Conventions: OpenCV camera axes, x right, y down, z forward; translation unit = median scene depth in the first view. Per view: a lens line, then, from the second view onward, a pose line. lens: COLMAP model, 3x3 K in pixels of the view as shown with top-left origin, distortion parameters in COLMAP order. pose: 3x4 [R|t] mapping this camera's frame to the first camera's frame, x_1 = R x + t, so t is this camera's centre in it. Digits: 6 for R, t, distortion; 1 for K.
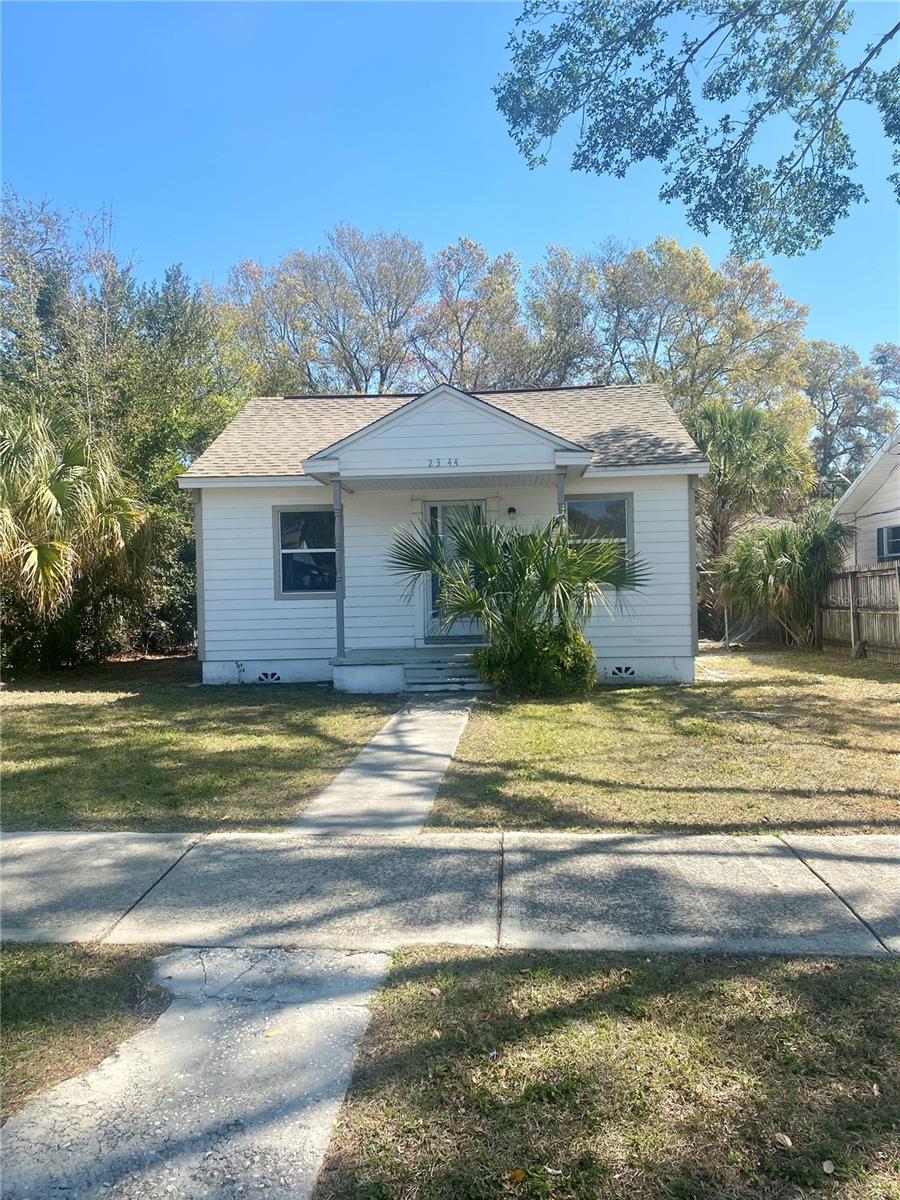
lens RADIAL K [[944.2, 0, 450.0], [0, 944.2, 600.0], [0, 0, 1]] dist [0.009004, 0.001405]
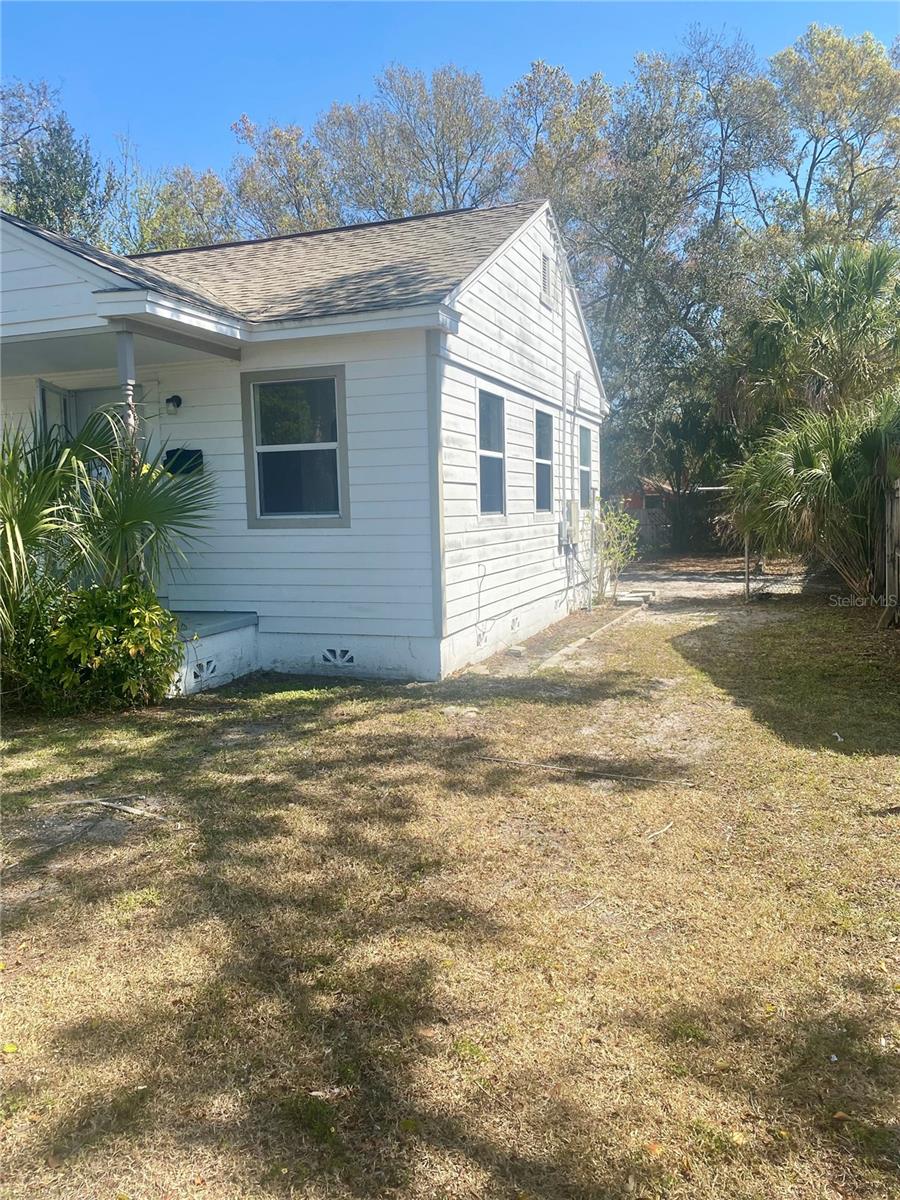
lens RADIAL K [[944.2, 0, 450.0], [0, 944.2, 600.0], [0, 0, 1]] dist [0.009004, 0.001405]
pose [[0.957101, 0.026266, -0.288562, 0.434071], [0.000699, 0.995671, 0.092950, -0.019701], [0.289755, -0.089164, 0.952939, 0.428033]]
